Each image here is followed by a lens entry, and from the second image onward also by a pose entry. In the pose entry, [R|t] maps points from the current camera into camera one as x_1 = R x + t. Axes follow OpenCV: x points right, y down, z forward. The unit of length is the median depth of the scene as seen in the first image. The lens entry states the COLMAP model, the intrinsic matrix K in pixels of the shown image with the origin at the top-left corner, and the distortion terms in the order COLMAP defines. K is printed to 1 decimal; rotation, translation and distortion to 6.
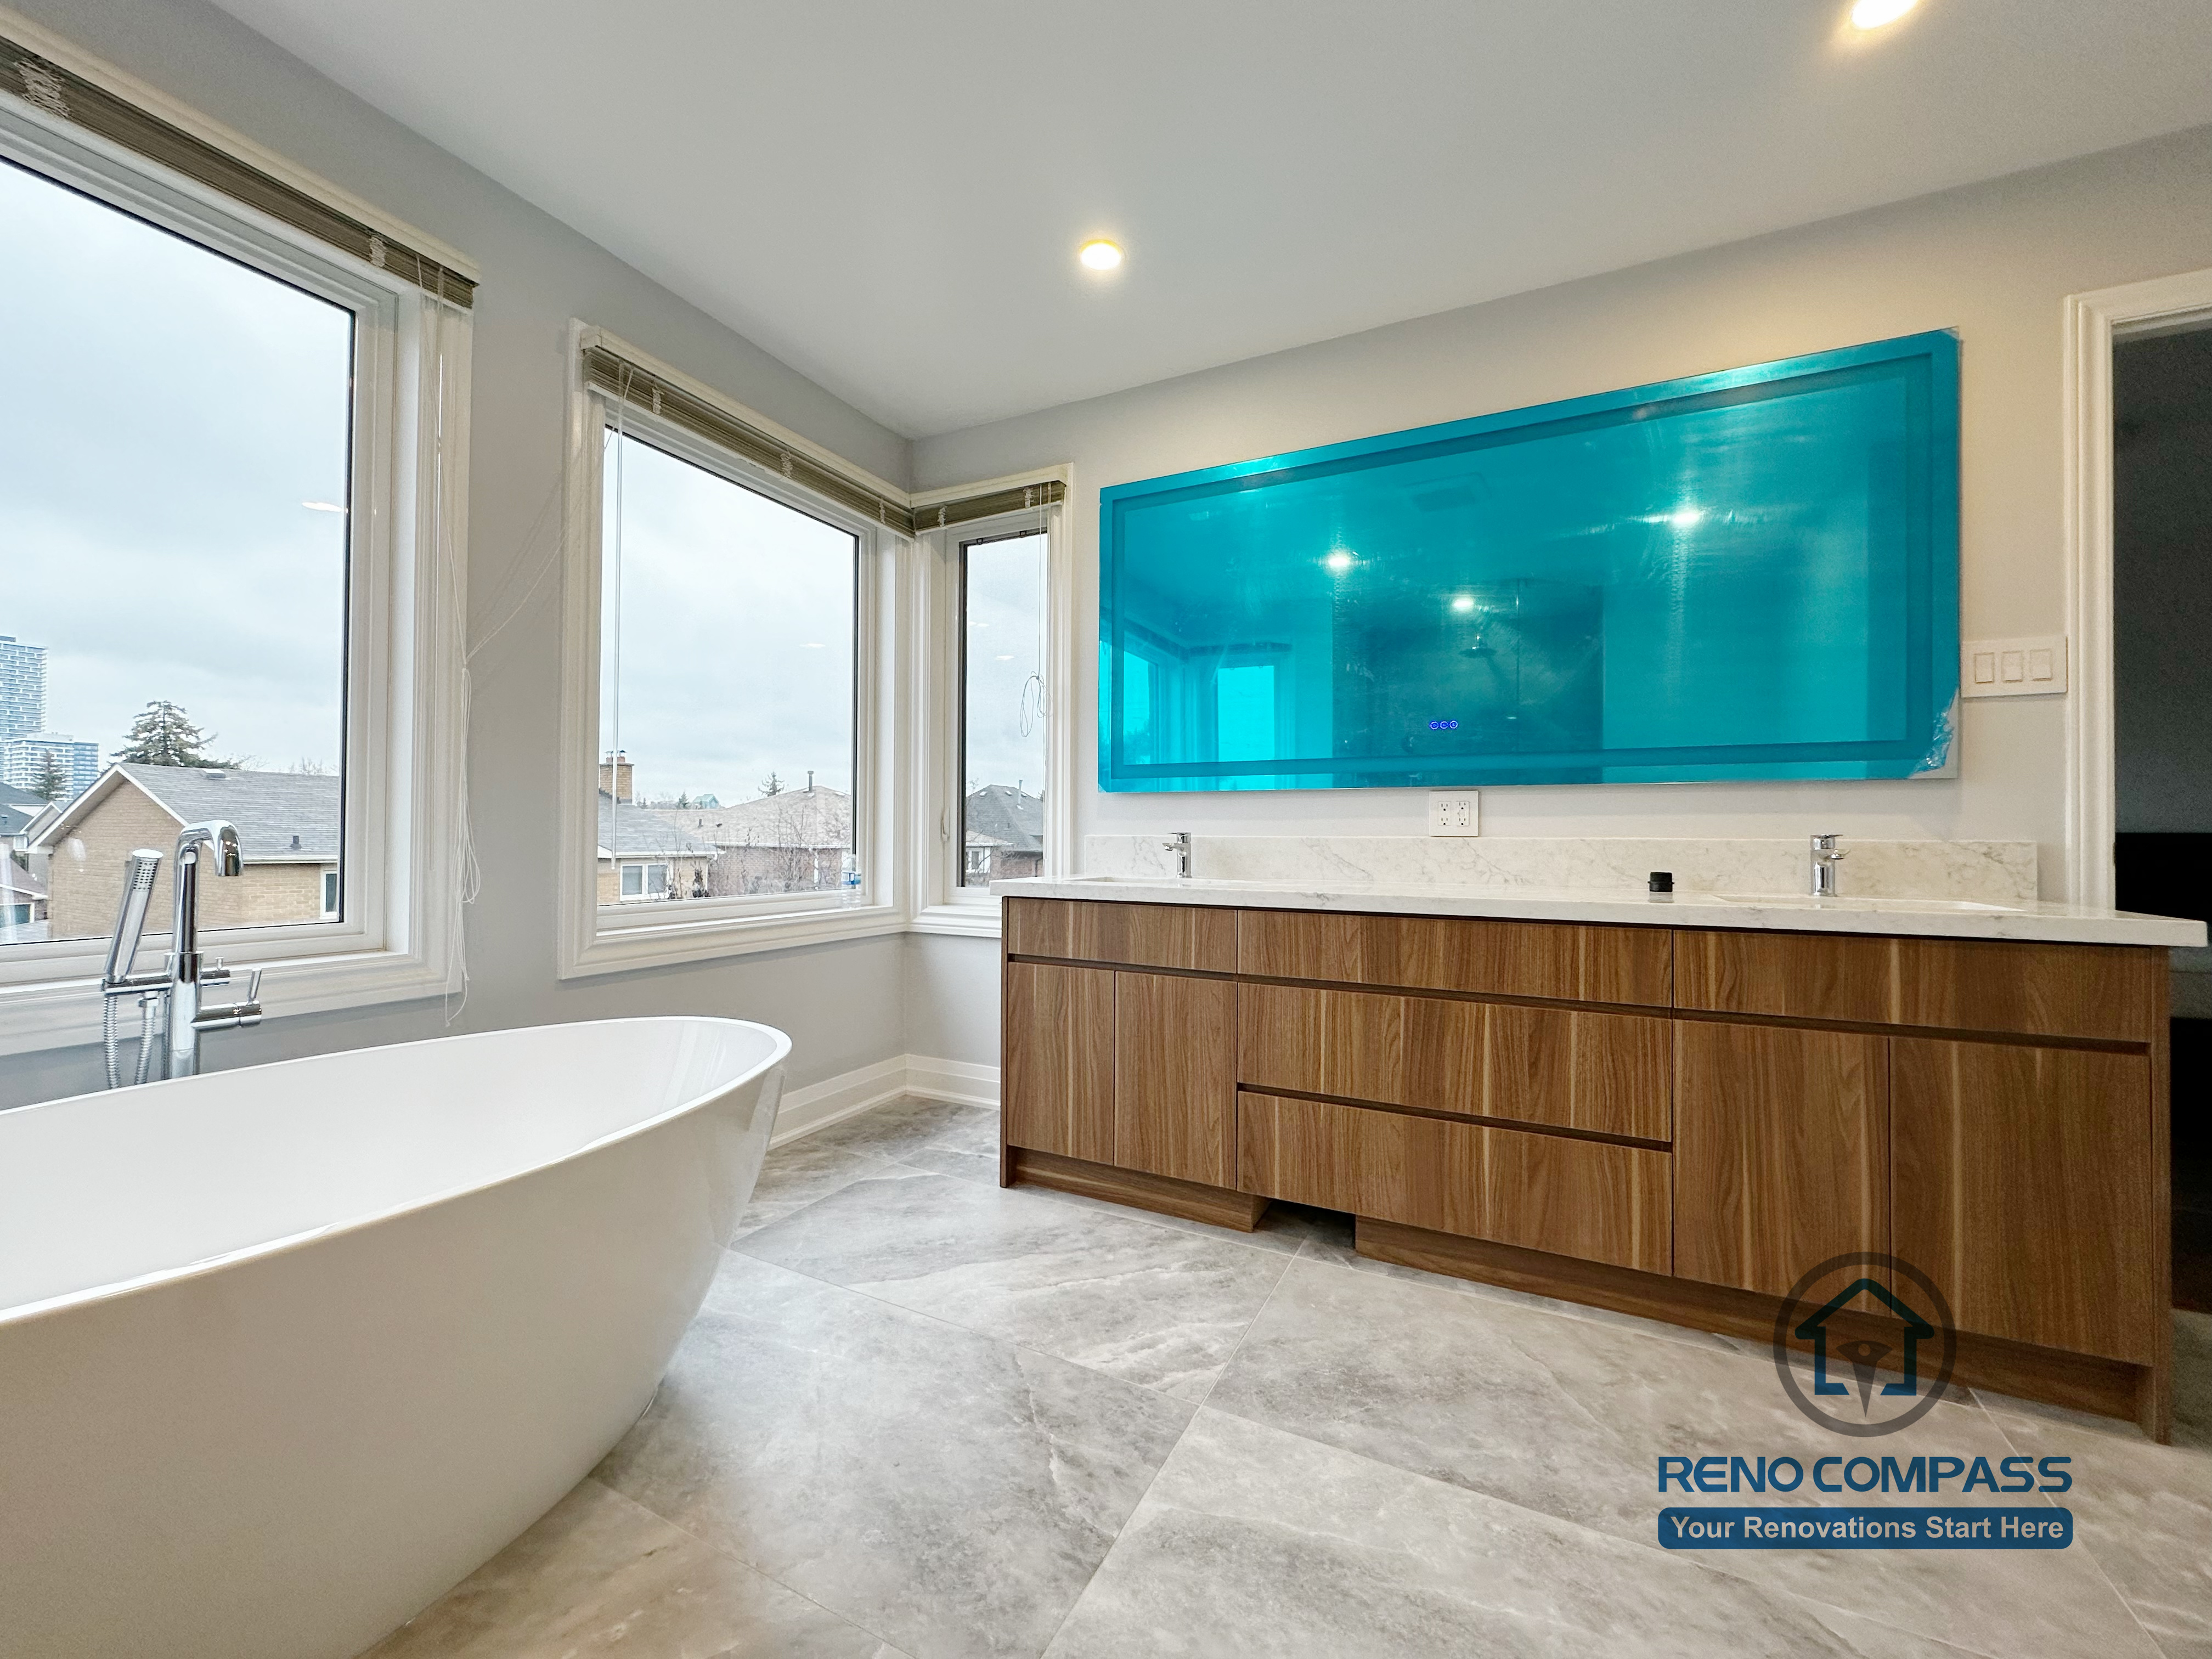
lens RADIAL K [[882.7, 0, 1106.9], [0, 882.7, 827.9], [0, 0, 1]] dist [-0.004763, 0.000838]
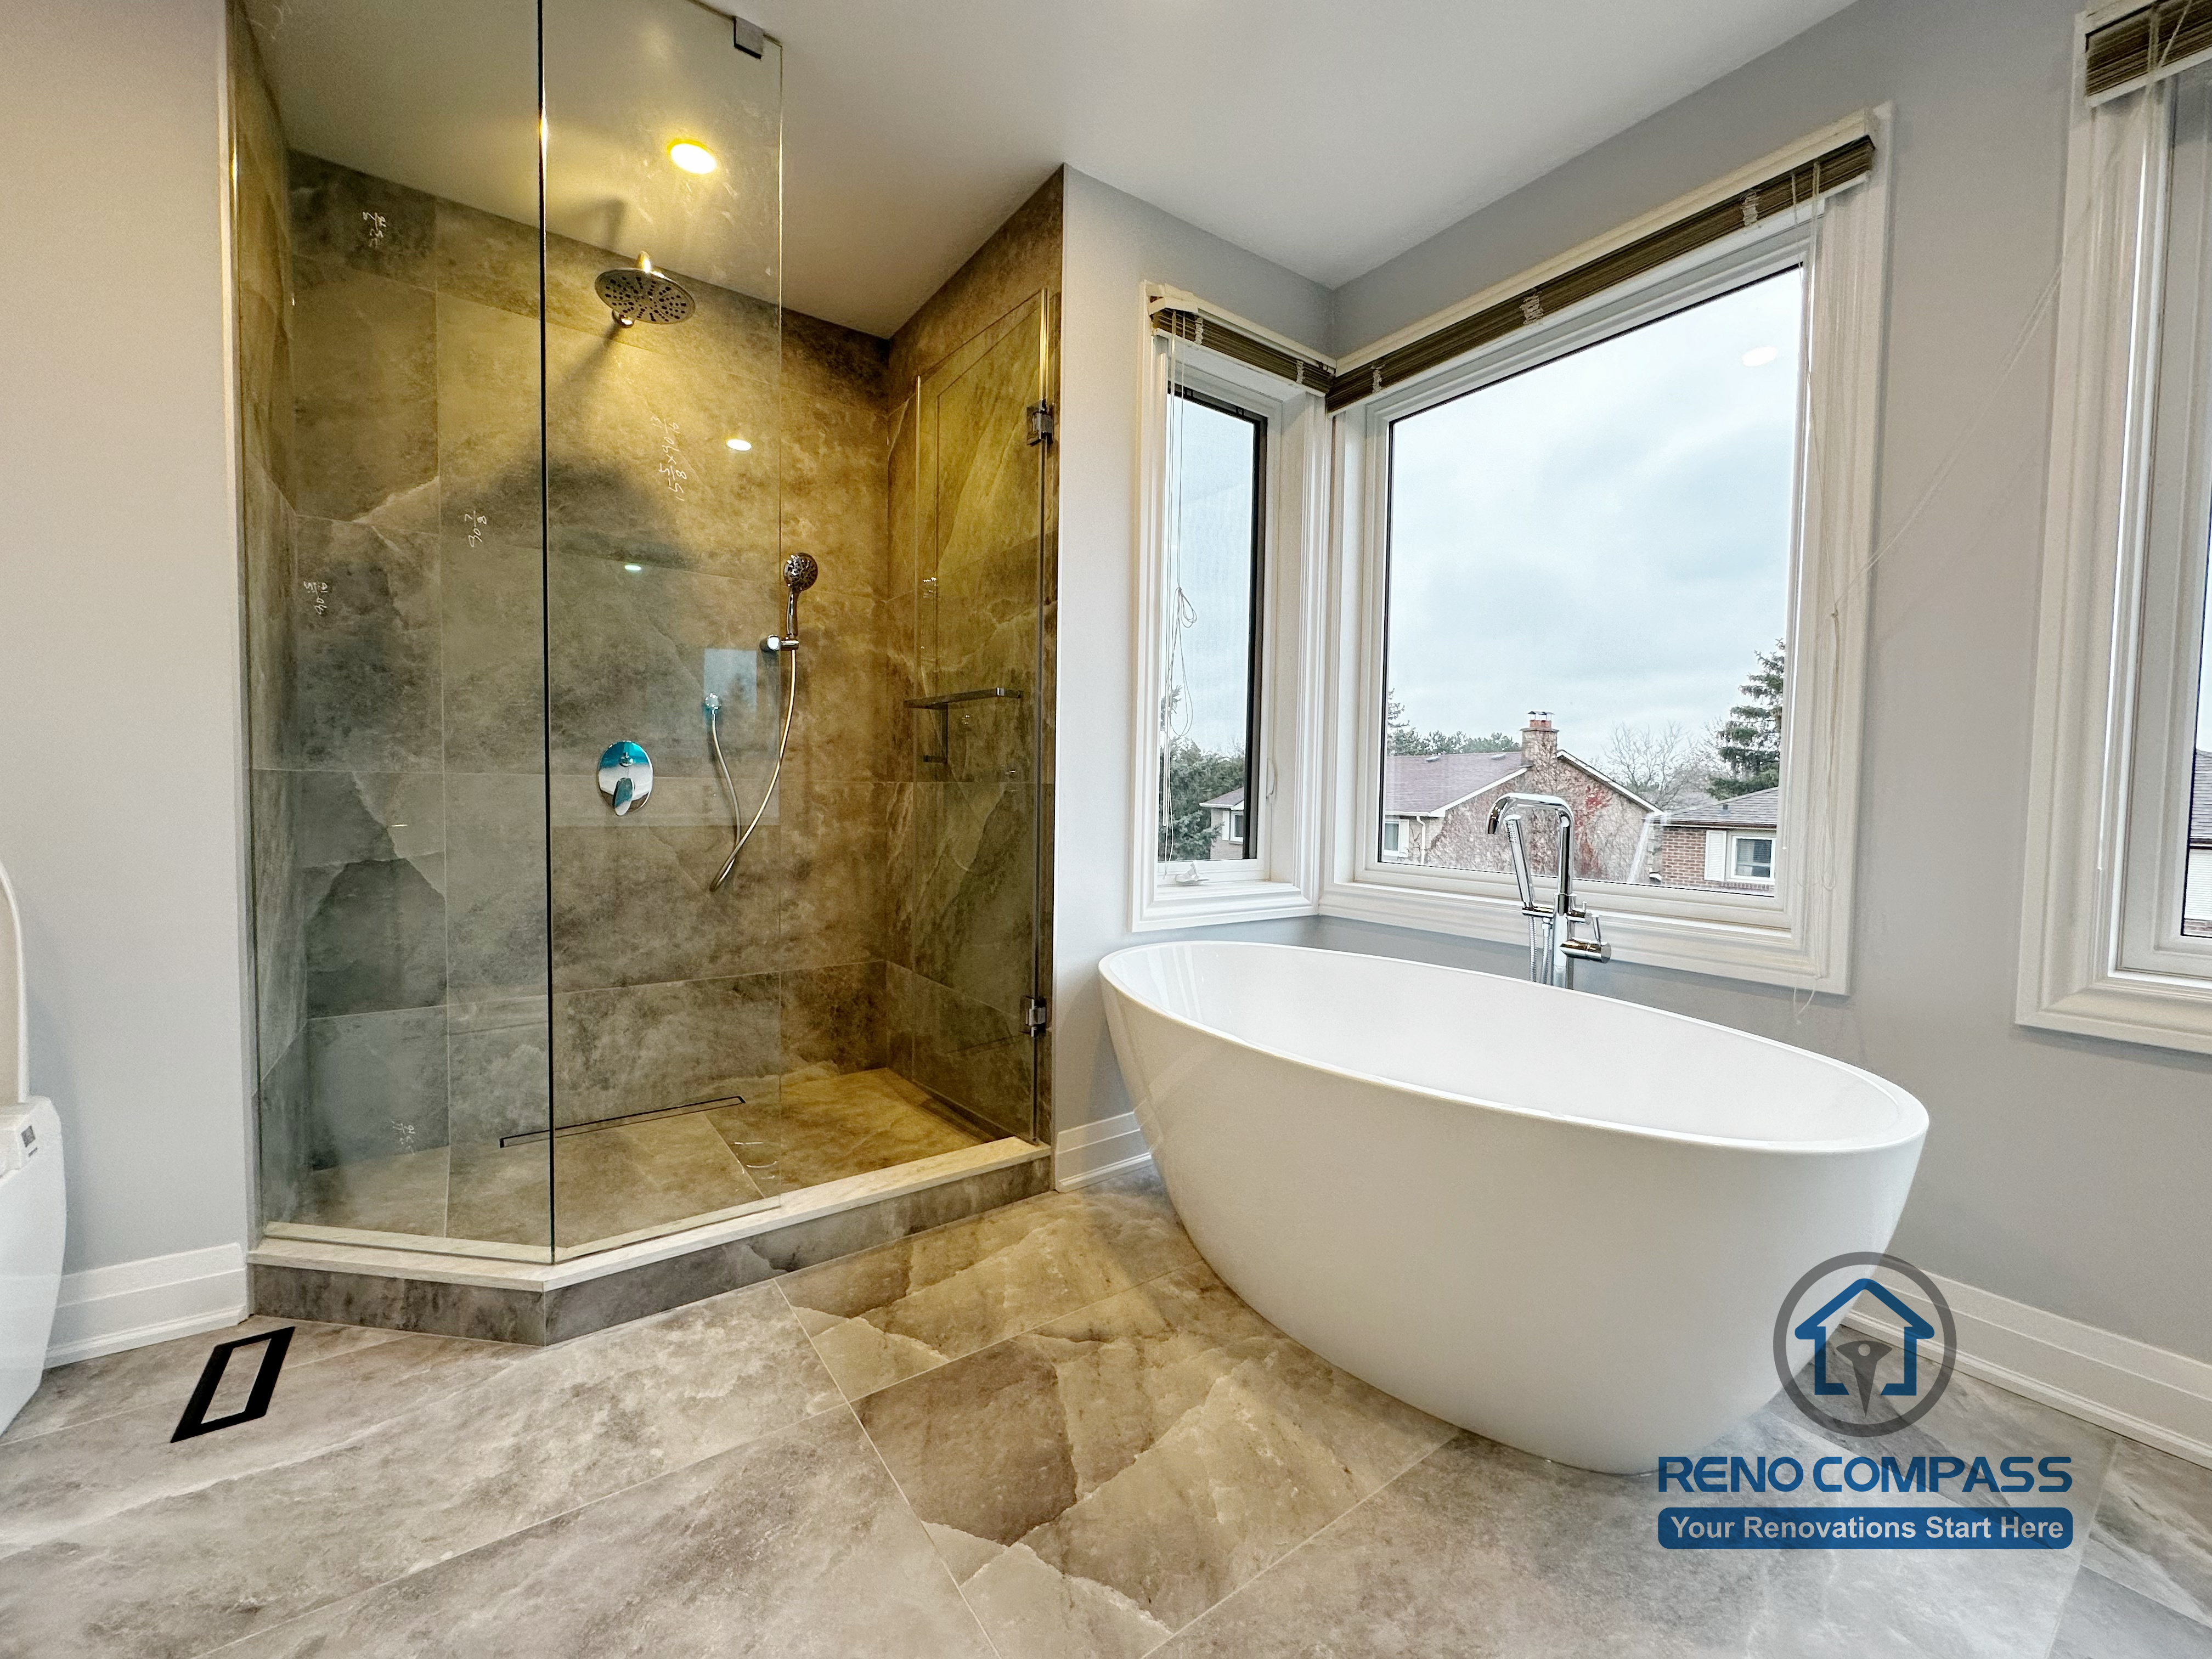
lens RADIAL K [[882.7, 0, 1106.9], [0, 882.7, 827.9], [0, 0, 1]] dist [-0.004763, 0.000838]
pose [[-0.458850, 0.021986, -0.888241, 0.324077], [-0.011472, 0.999464, 0.030666, 0.006886], [0.888439, 0.024261, -0.458352, 0.710858]]
